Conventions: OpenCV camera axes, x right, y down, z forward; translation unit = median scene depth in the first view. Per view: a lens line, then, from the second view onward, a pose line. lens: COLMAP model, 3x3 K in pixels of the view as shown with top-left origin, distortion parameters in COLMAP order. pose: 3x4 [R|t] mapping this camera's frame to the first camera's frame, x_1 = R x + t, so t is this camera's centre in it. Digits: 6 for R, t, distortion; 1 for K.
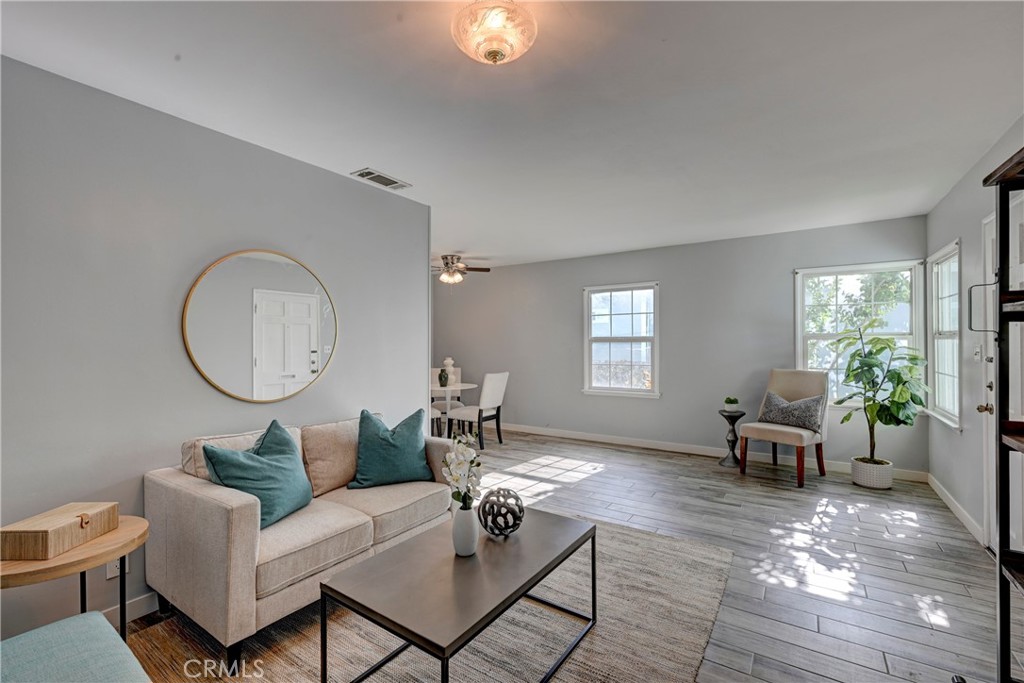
lens RADIAL K [[460.7, 0, 513.4], [0, 460.7, 344.7], [0, 0, 1]] dist [0.000209, -0.000019]
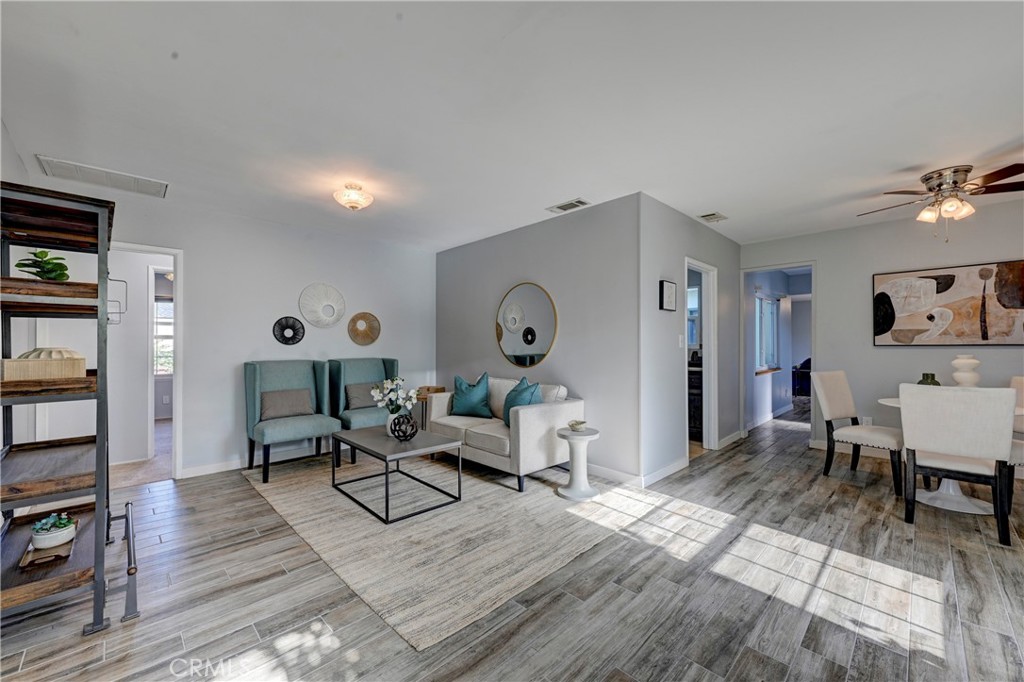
lens RADIAL K [[402.1, 0, 511.9], [0, 402.1, 342.4], [0, 0, 1]] dist [-0.000065, -0.000023]
pose [[-0.220362, 0.000557, -0.975418, 0.631671], [0.003721, 0.999993, -0.000270, 0.016014], [0.975411, -0.003689, -0.220363, 0.822388]]
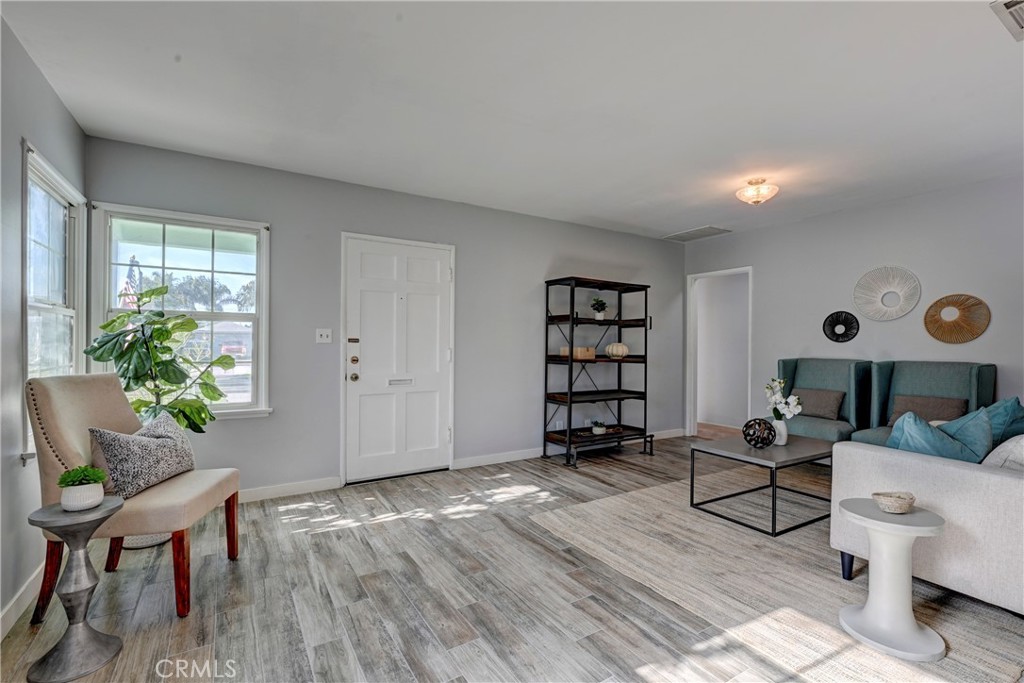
lens RADIAL K [[471.3, 0, 510.4], [0, 471.3, 344.1], [0, 0, 1]] dist [-0.002201, 0.000196]
pose [[-0.900065, 0.001371, 0.435754, 0.022107], [0.001323, 0.999999, -0.000414, 0.023467], [-0.435754, 0.000204, -0.900066, 1.318873]]
